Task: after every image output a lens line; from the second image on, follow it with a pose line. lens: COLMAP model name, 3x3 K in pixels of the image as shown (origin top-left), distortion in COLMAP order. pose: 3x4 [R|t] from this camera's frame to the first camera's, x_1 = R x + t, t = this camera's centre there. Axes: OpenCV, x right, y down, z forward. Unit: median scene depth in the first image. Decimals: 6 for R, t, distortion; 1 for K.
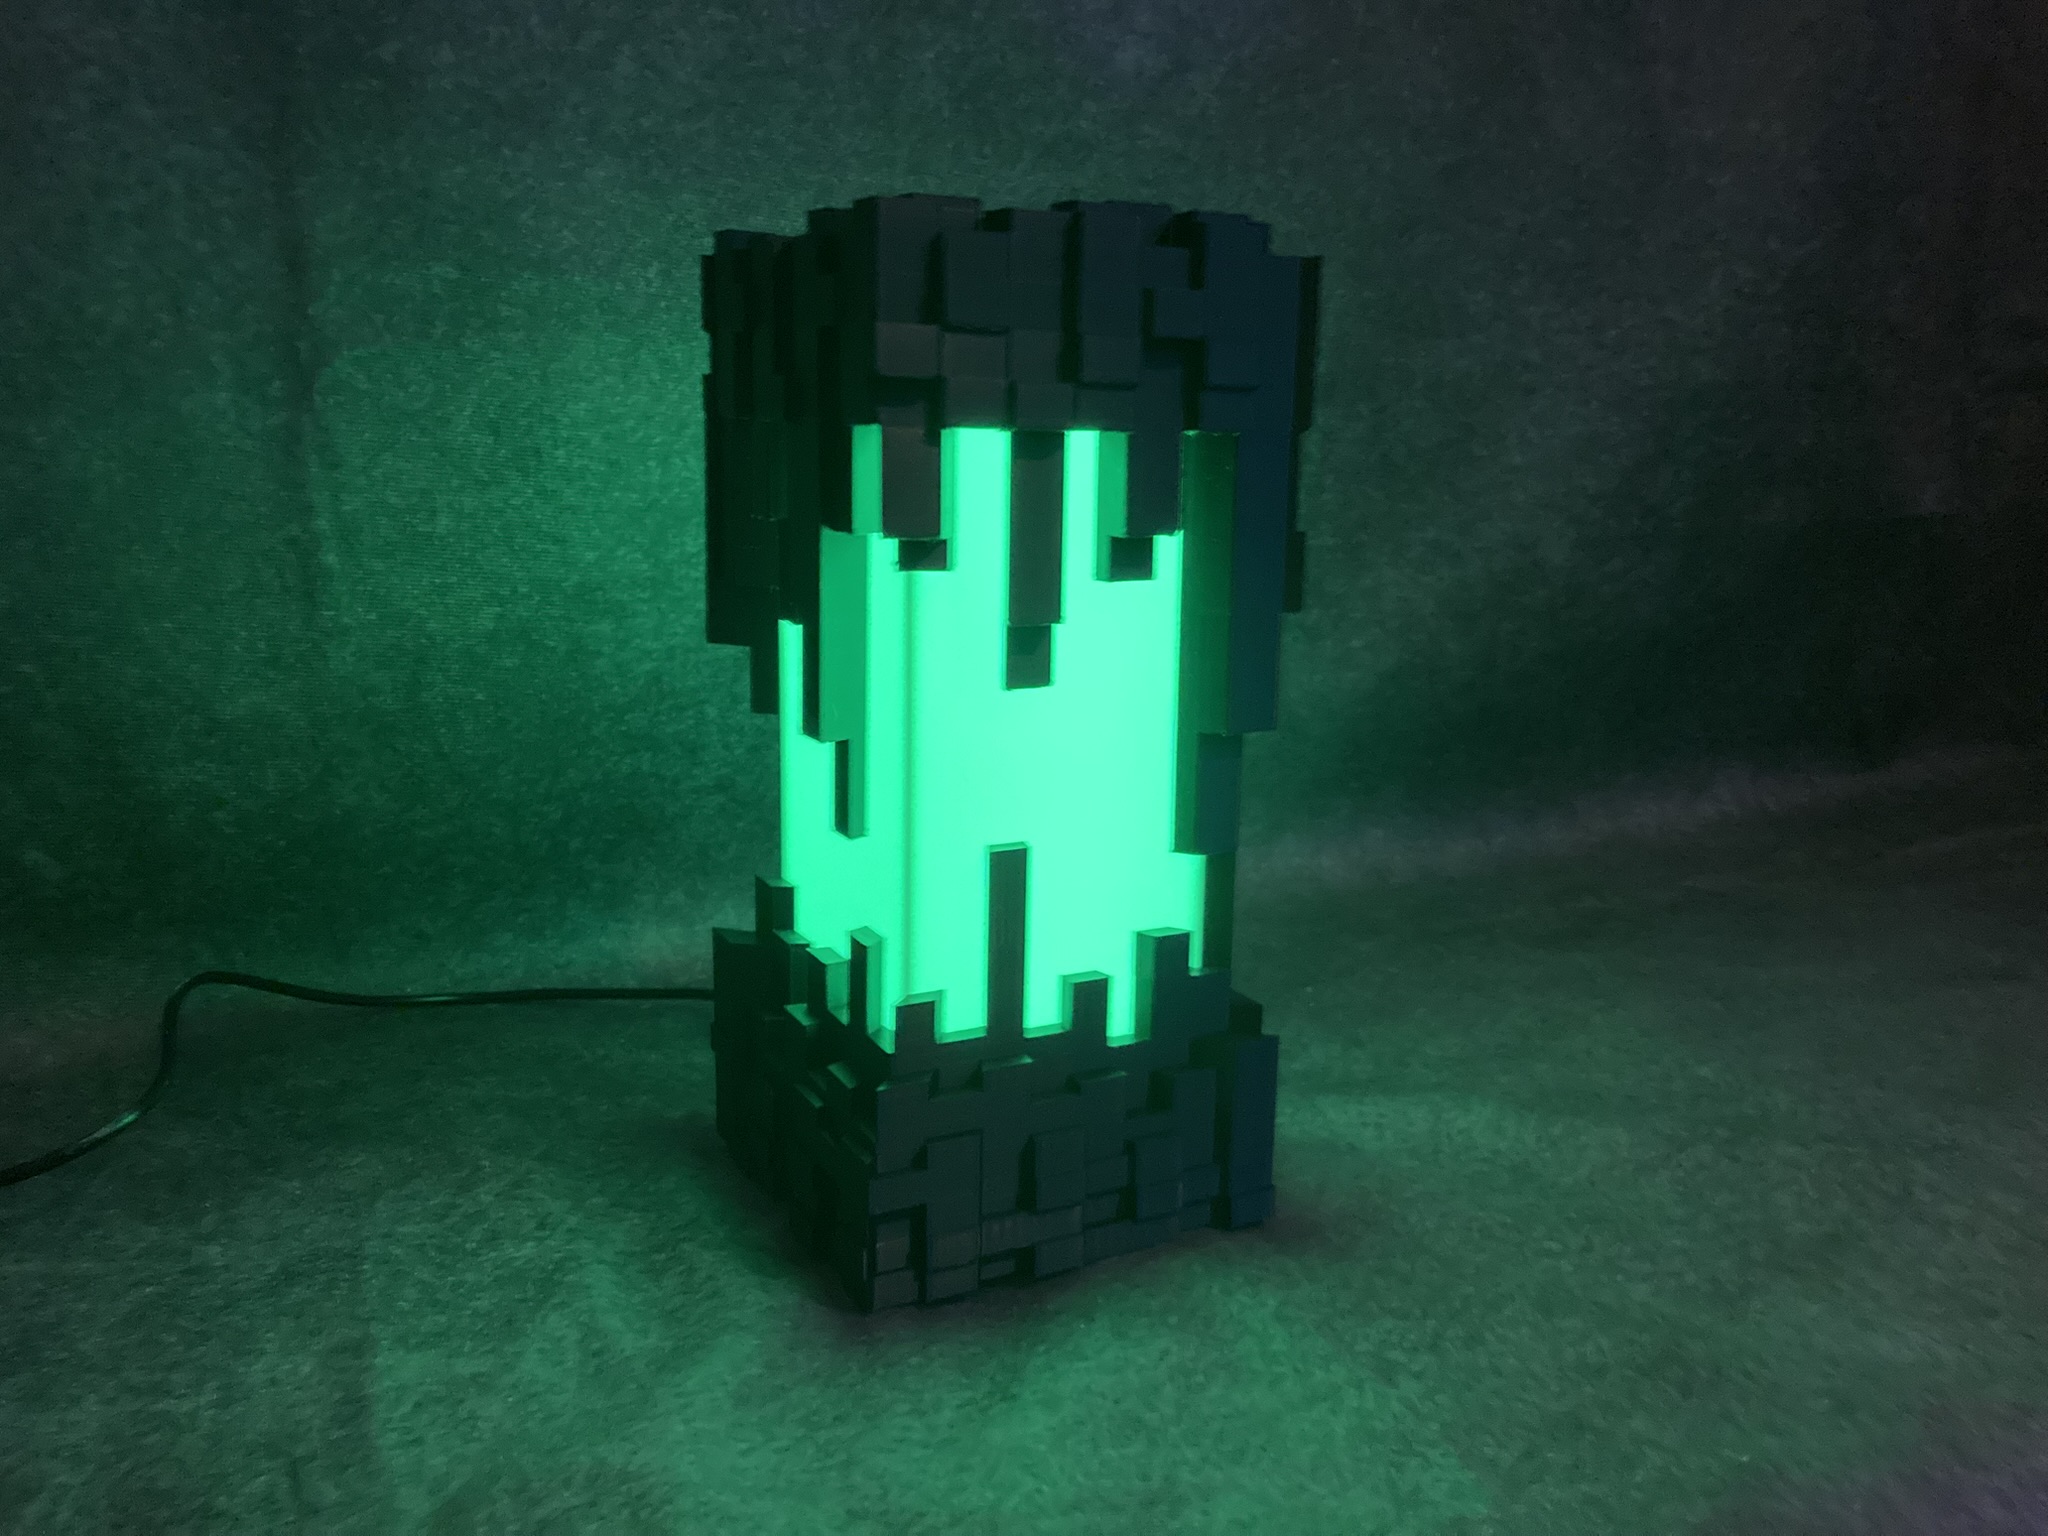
lens RADIAL K [[1767.9, 0, 1084.9], [0, 1767.9, 734.3], [0, 0, 1]] dist [-0.003889, 0.018295]
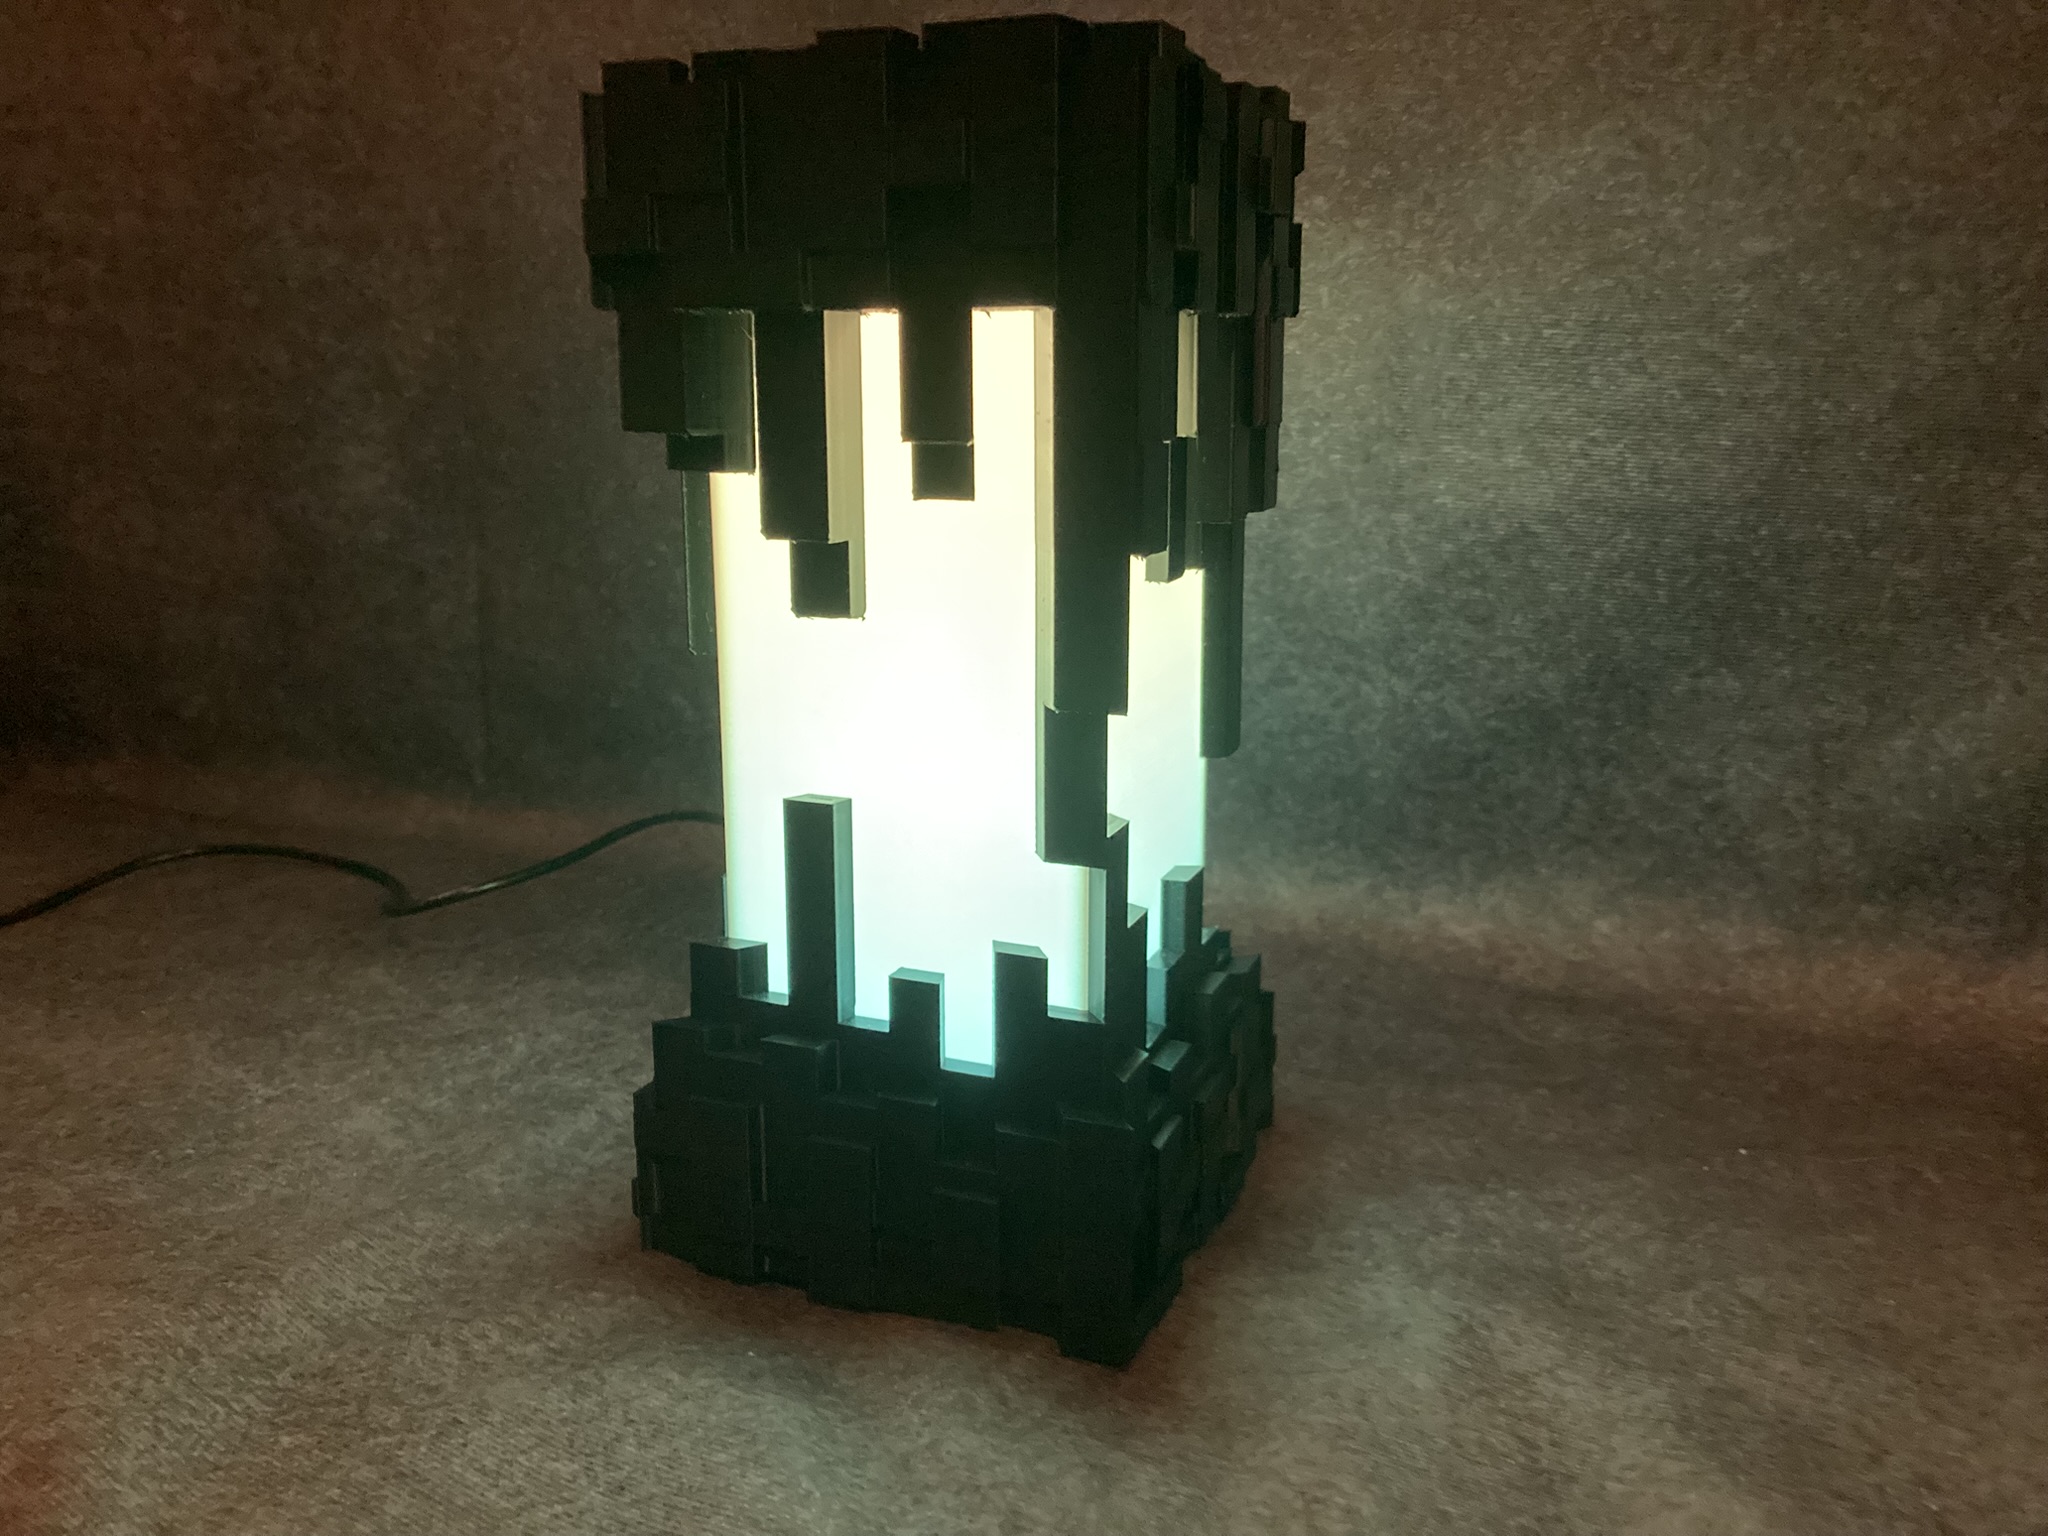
lens RADIAL K [[1767.9, 0, 989.7], [0, 1767.9, 719.6], [0, 0, 1]] dist [-0.003889, 0.018295]
pose [[0.611278, 0.141972, -0.778578, 0.528644], [-0.130400, 0.988400, 0.077853, -0.042745], [0.780599, 0.053937, 0.622701, 0.392922]]
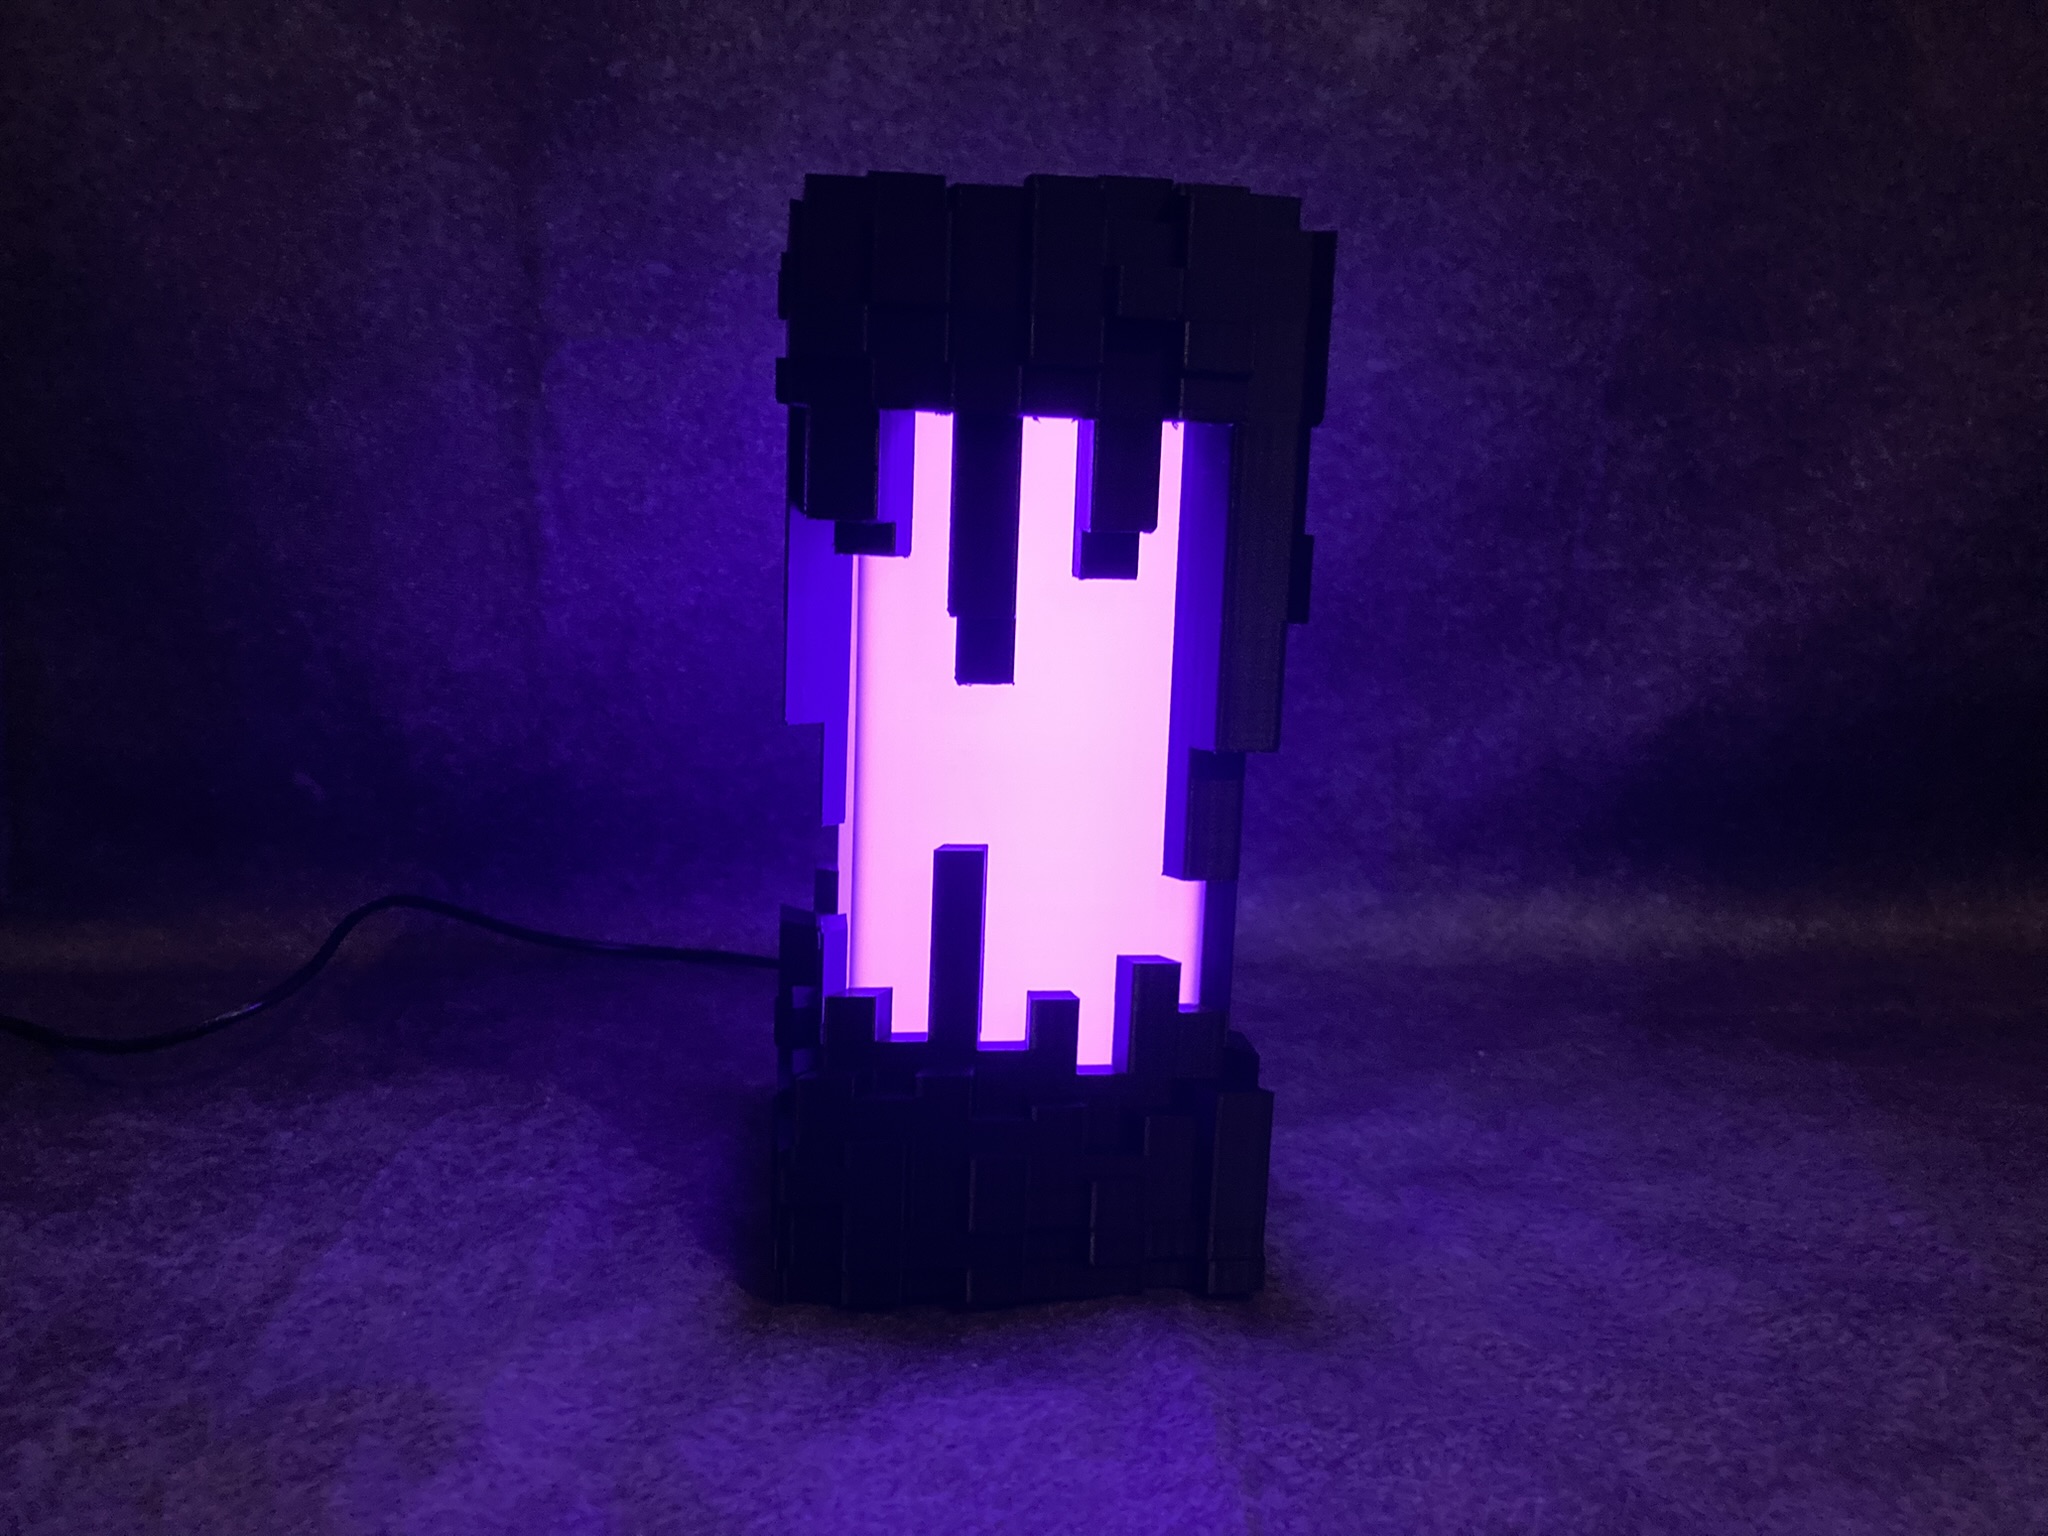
lens RADIAL K [[1767.9, 0, 1022.9], [0, 1767.9, 709.2], [0, 0, 1]] dist [-0.003889, 0.018295]
pose [[0.935493, 0.074936, -0.345308, 0.239500], [-0.084357, 0.996360, -0.012314, -0.001454], [0.343129, 0.040649, 0.938408, 0.080548]]
